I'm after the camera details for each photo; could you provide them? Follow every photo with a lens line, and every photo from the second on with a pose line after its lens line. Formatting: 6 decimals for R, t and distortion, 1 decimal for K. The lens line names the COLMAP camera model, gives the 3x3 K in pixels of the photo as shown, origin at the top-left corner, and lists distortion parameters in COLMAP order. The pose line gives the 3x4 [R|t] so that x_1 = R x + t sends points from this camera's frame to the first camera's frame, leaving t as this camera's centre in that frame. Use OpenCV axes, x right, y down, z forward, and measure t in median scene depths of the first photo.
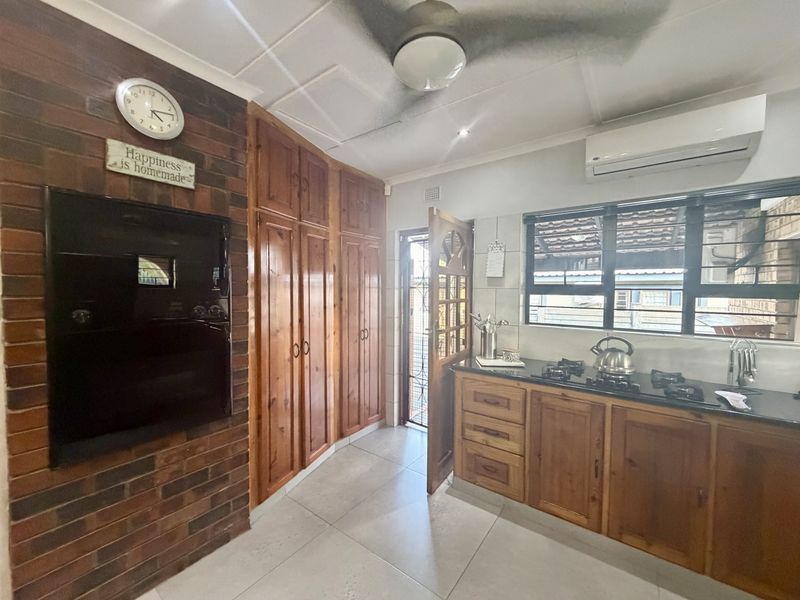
lens RADIAL K [[317.6, 0, 398.2], [0, 317.6, 299.4], [0, 0, 1]] dist [0.000788, 0.000034]
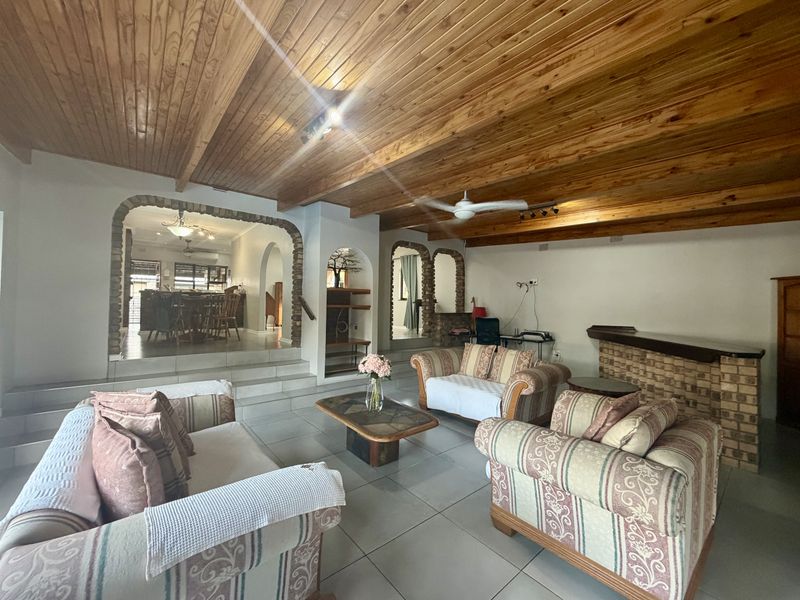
lens RADIAL K [[317.6, 0, 398.2], [0, 317.6, 299.4], [0, 0, 1]] dist [0.000788, 0.000034]
pose [[0.226242, 0.008479, 0.974034, -3.528976], [0.020013, 0.999711, -0.013351, 0.389985], [-0.973865, 0.022514, 0.226007, -3.280475]]
